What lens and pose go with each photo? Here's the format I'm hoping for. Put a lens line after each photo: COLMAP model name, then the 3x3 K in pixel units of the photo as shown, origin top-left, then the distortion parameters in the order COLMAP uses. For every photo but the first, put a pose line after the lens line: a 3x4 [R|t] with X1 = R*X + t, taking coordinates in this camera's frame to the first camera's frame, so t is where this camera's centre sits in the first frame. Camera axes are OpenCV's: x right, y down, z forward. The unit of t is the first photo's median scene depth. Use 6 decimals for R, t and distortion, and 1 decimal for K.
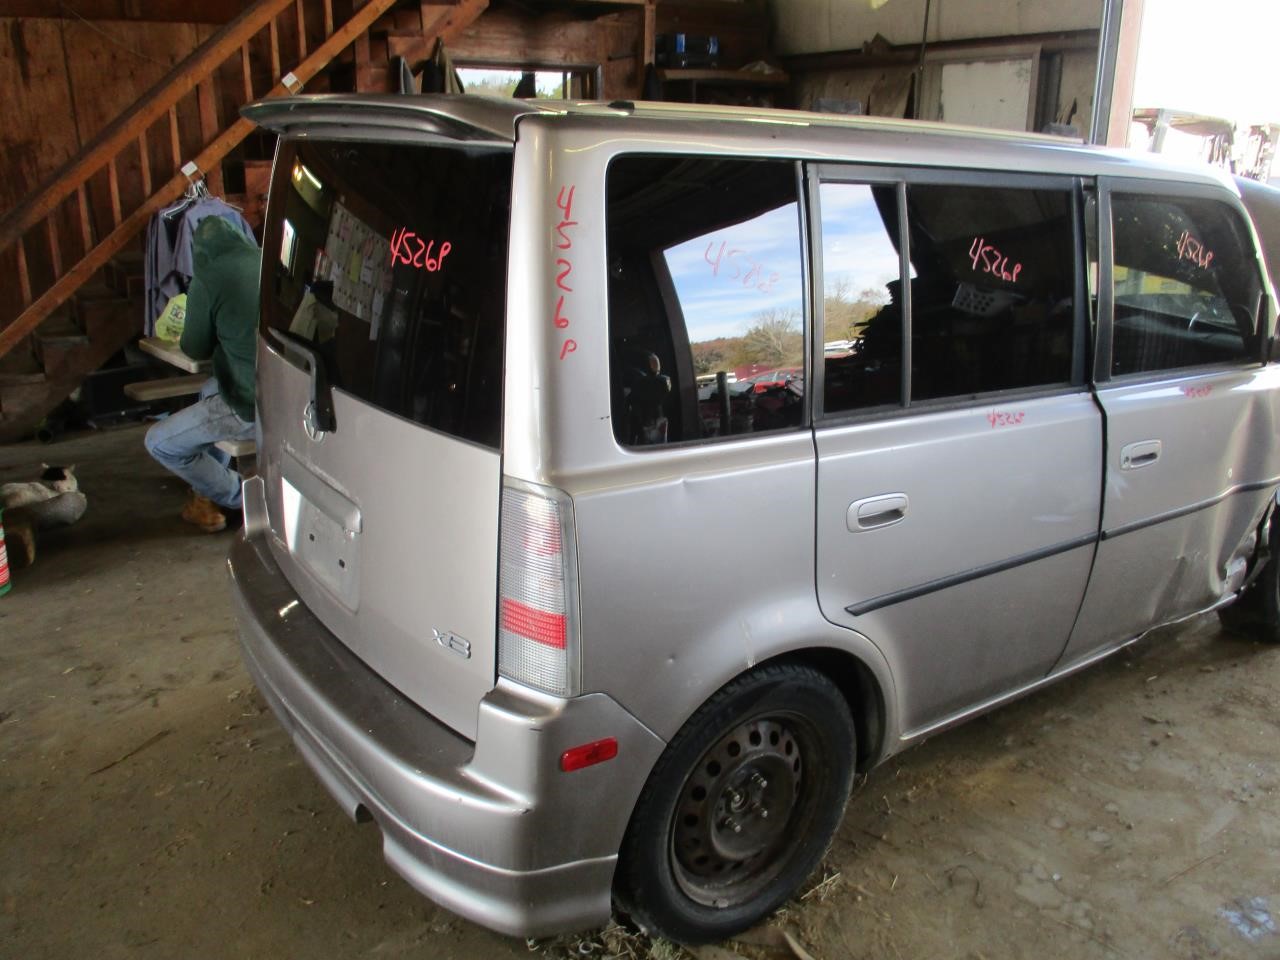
lens RADIAL K [[1090.8, 0, 635.1], [0, 1090.8, 487.2], [0, 0, 1]] dist [-0.035842, -0.013773]
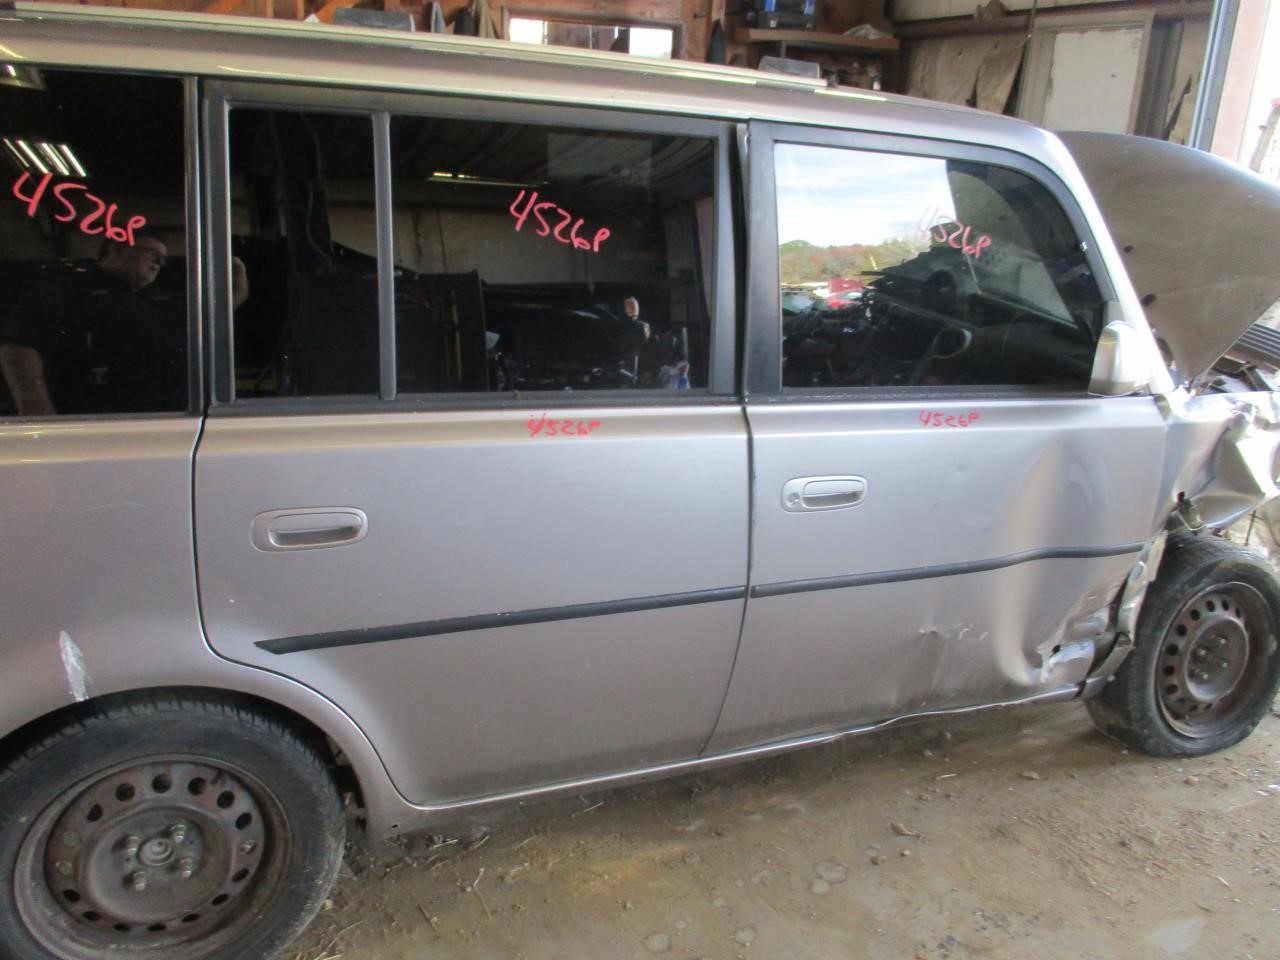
lens RADIAL K [[1090.8, 0, 640.1], [0, 1090.8, 490.9], [0, 0, 1]] dist [-0.035842, -0.013773]
pose [[0.976285, 0.107984, -0.187638, 0.413619], [-0.103554, 0.994067, 0.033282, -0.037910], [0.190119, -0.013062, 0.981674, 0.186370]]
